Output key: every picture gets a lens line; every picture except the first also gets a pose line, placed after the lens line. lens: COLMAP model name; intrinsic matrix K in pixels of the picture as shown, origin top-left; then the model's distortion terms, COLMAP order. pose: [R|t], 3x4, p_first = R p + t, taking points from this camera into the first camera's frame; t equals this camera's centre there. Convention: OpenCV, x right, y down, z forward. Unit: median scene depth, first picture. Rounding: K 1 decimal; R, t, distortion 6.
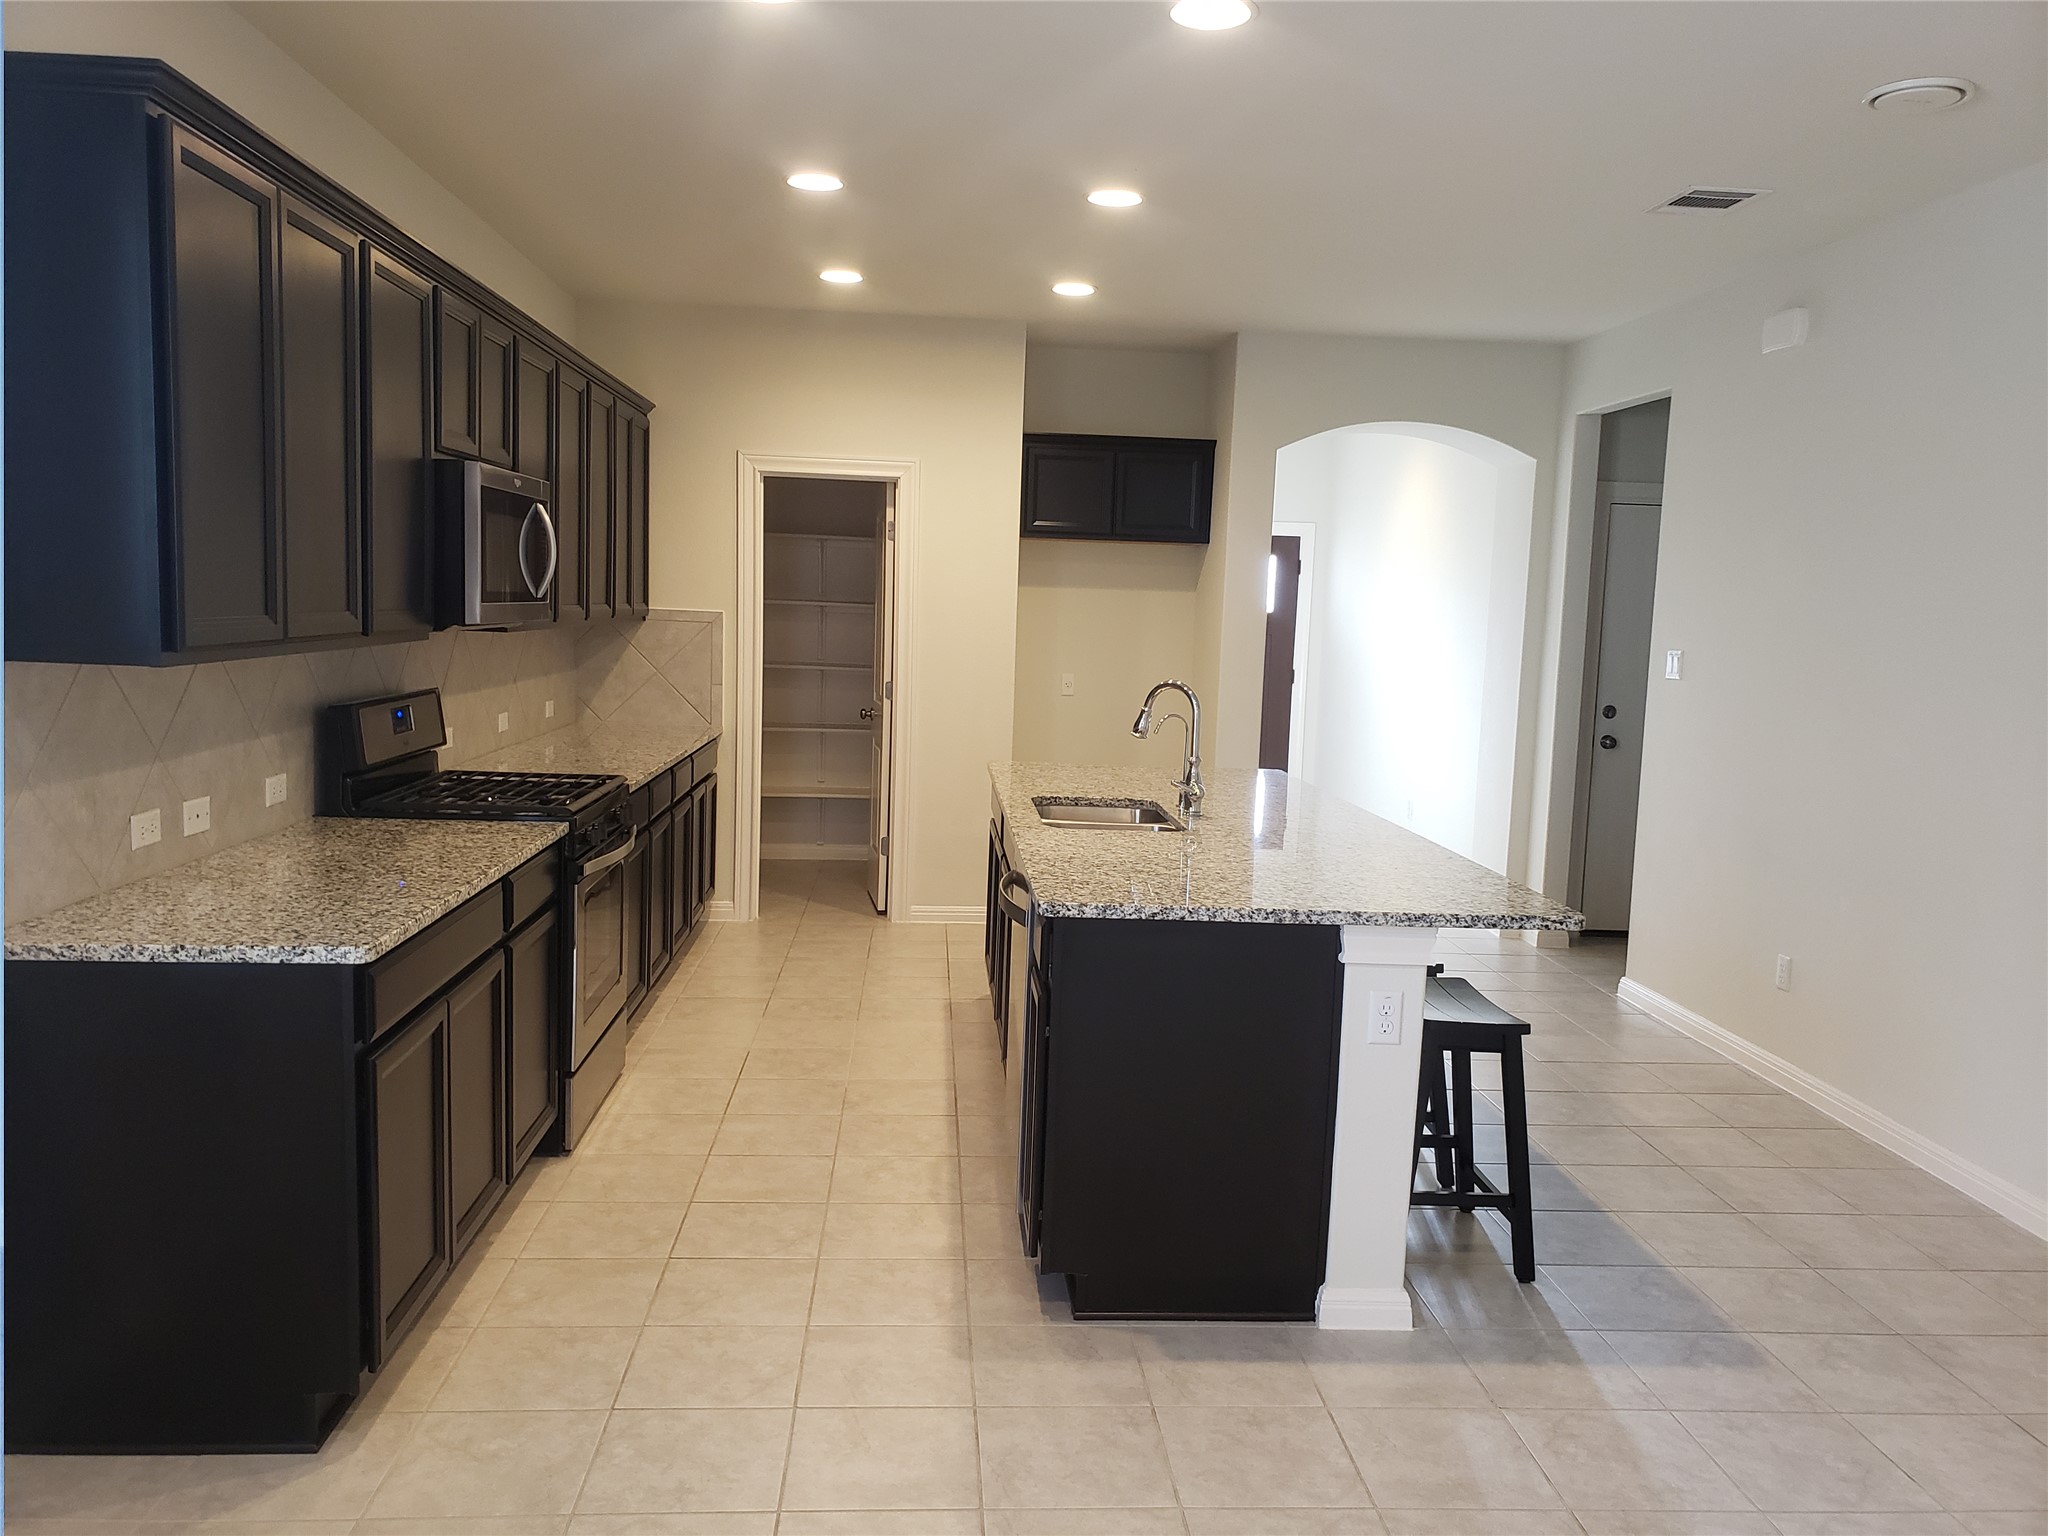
lens RADIAL K [[1564.7, 0, 1015.3], [0, 1564.7, 776.4], [0, 0, 1]] dist [0.059057, -0.047473]
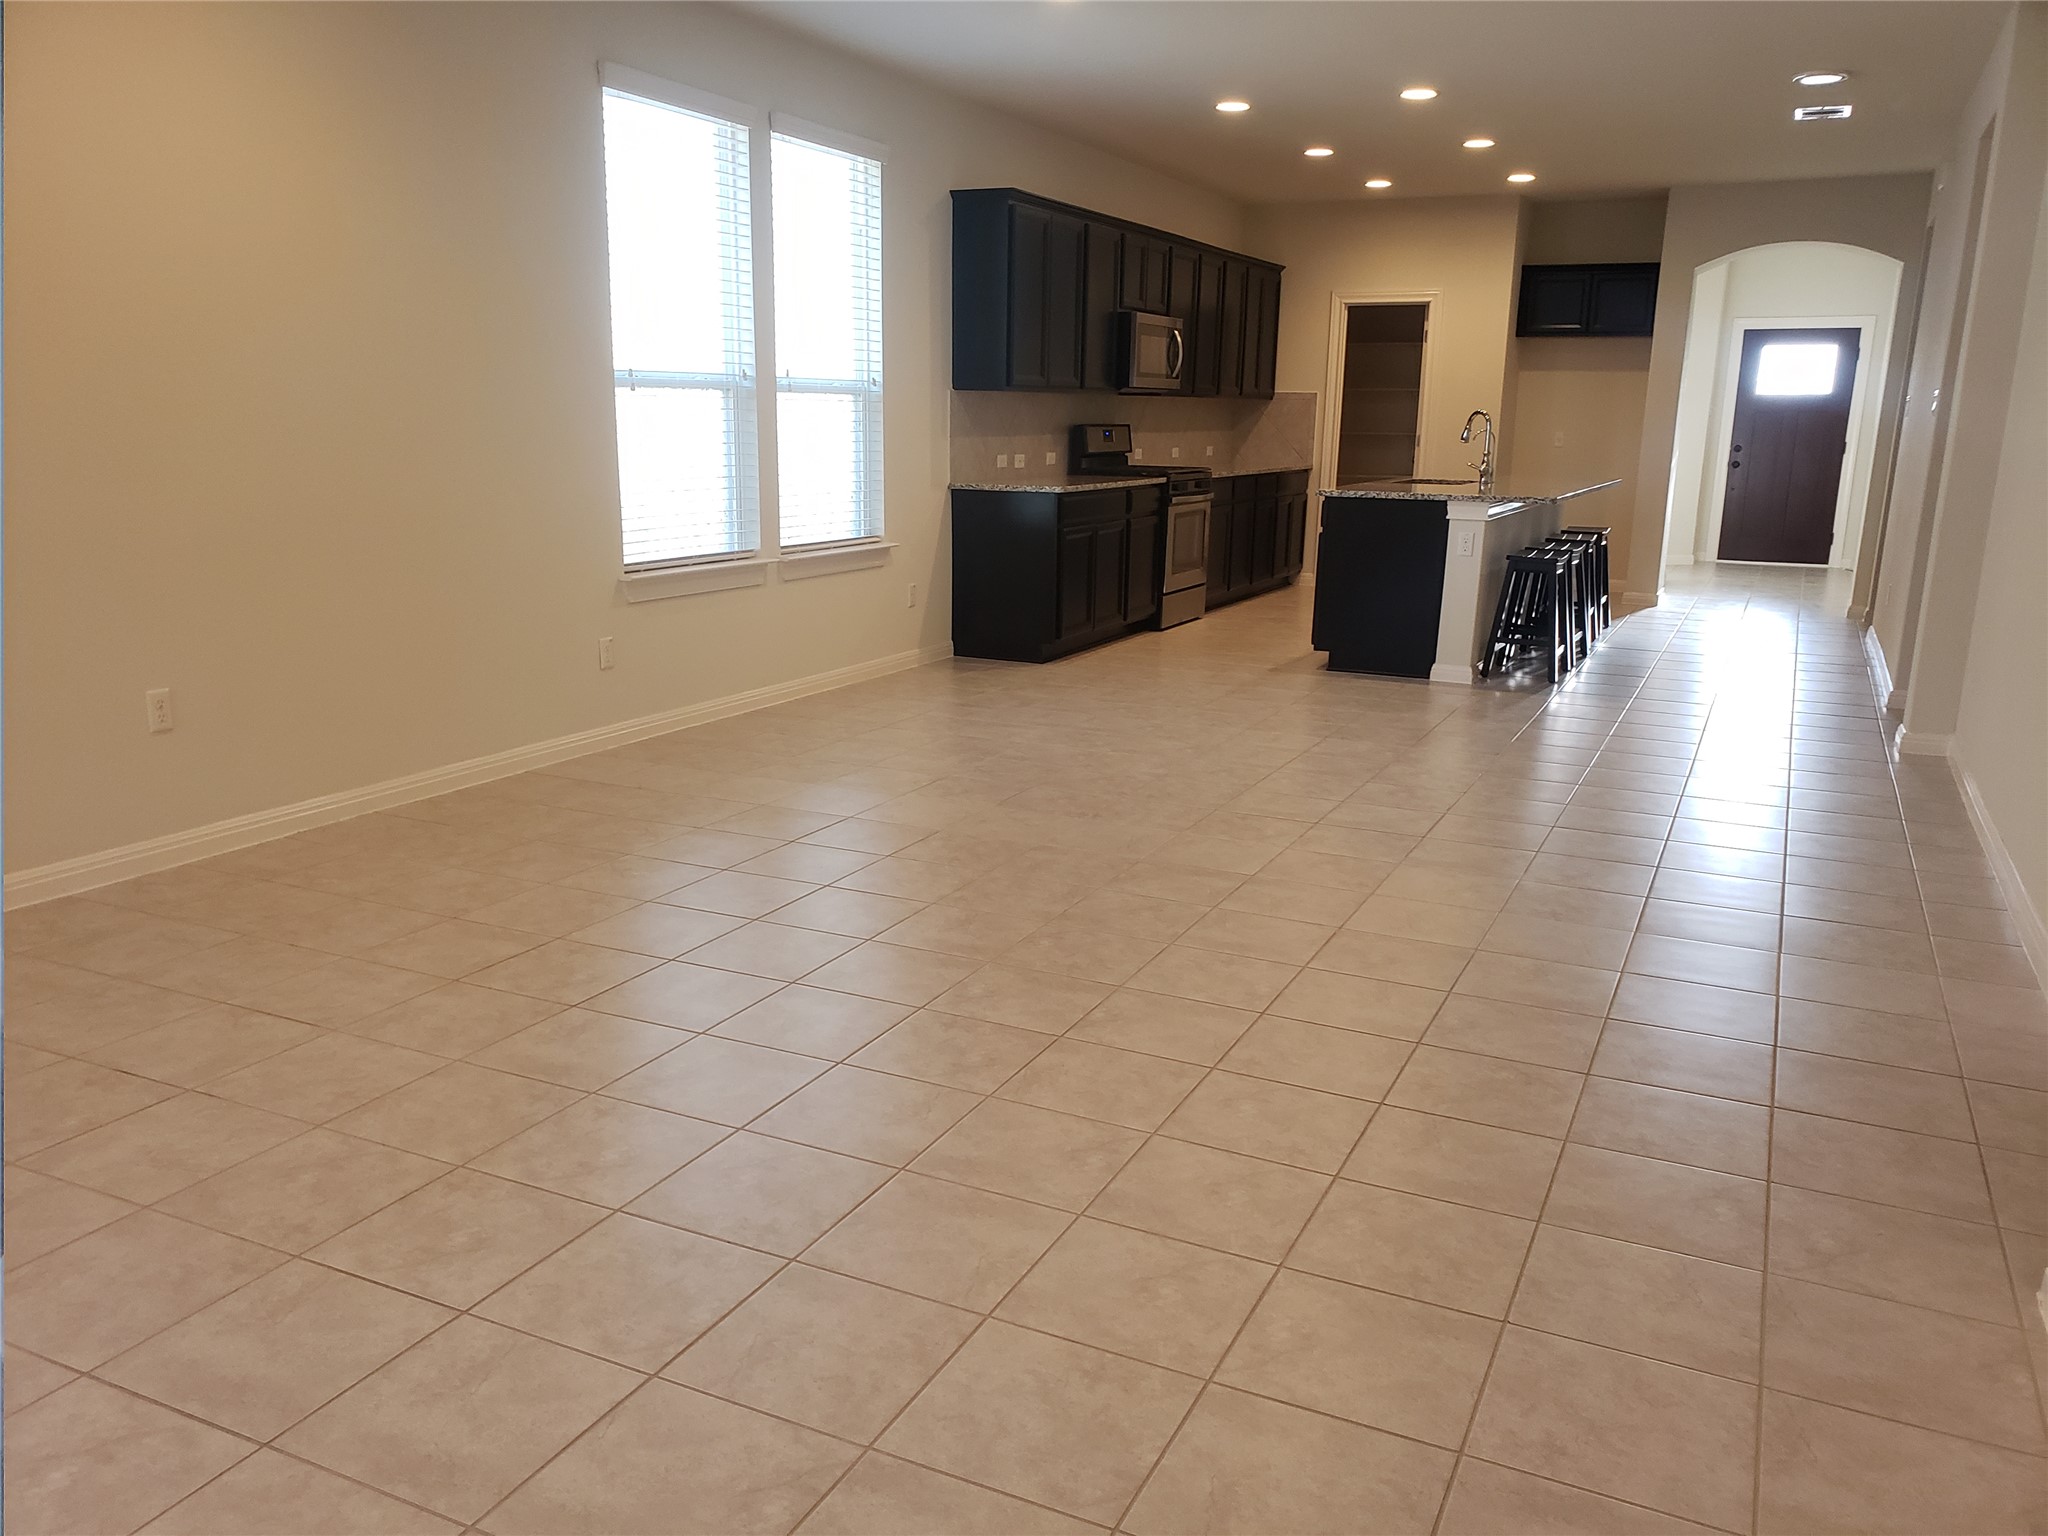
lens RADIAL K [[1564.7, 0, 1053.0], [0, 1564.7, 803.3], [0, 0, 1]] dist [0.059057, -0.047473]
pose [[0.880349, 0.096368, -0.464434, 0.578136], [-0.039864, 0.990712, 0.130004, 0.181320], [0.472648, -0.095935, 0.876014, -0.949930]]
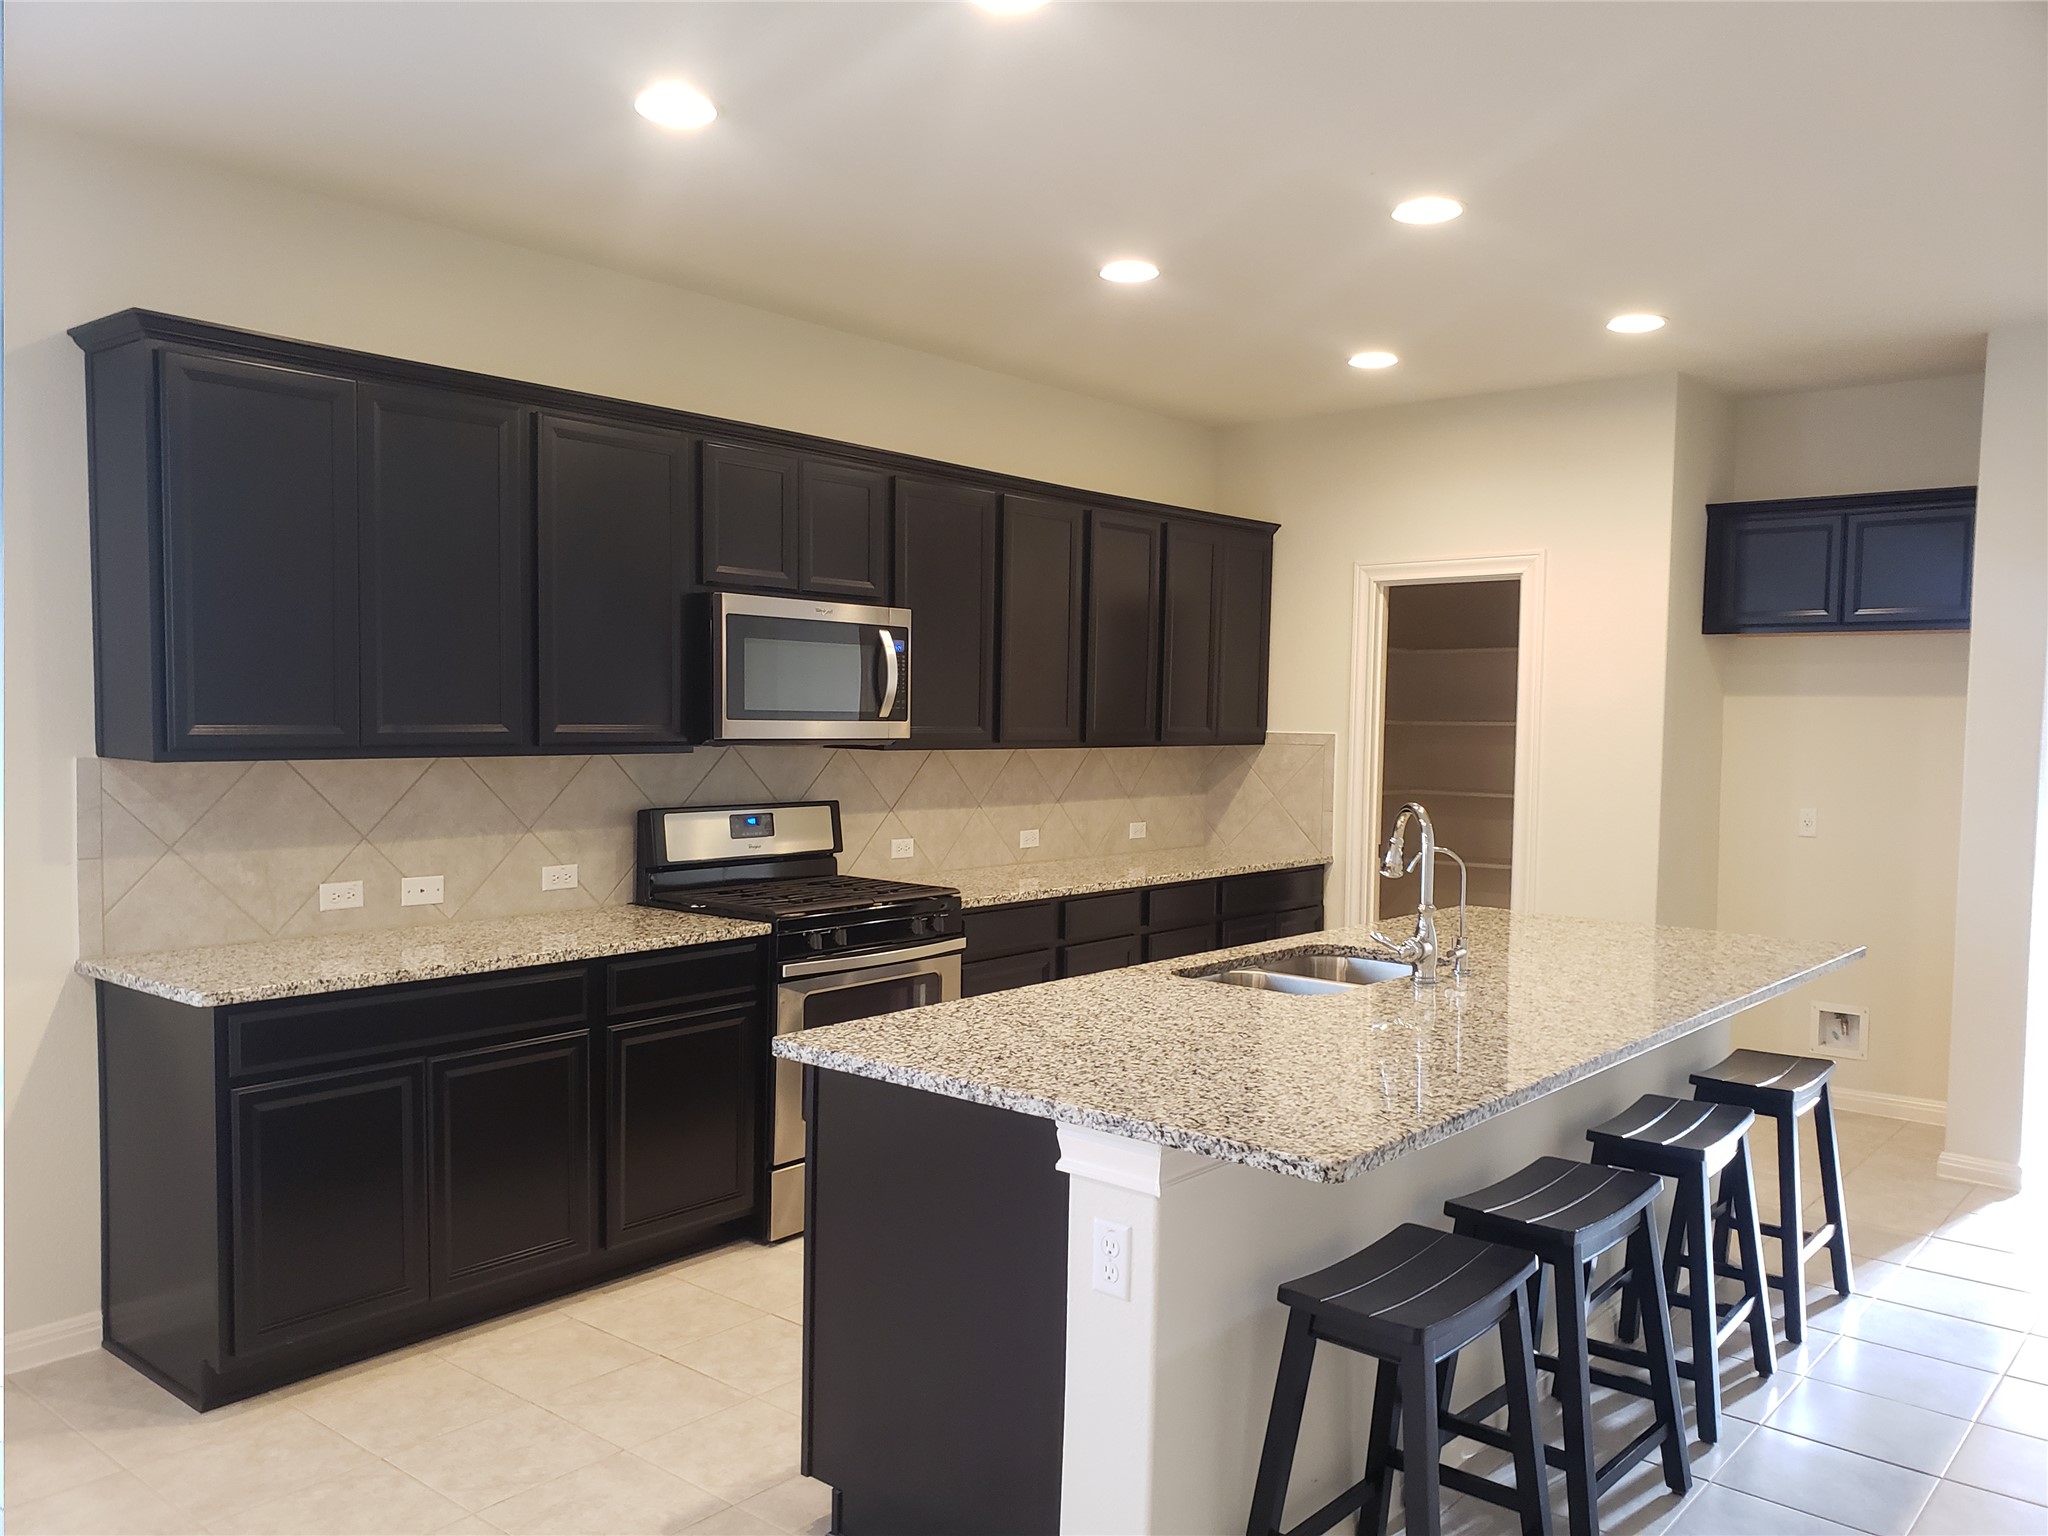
lens RADIAL K [[1564.7, 0, 1046.6], [0, 1564.7, 824.1], [0, 0, 1]] dist [0.059057, -0.047473]
pose [[0.727968, 0.026383, -0.685103, 0.504211], [-0.066870, 0.997227, -0.032650, -0.014164], [0.682343, 0.069581, 0.727714, 0.315580]]
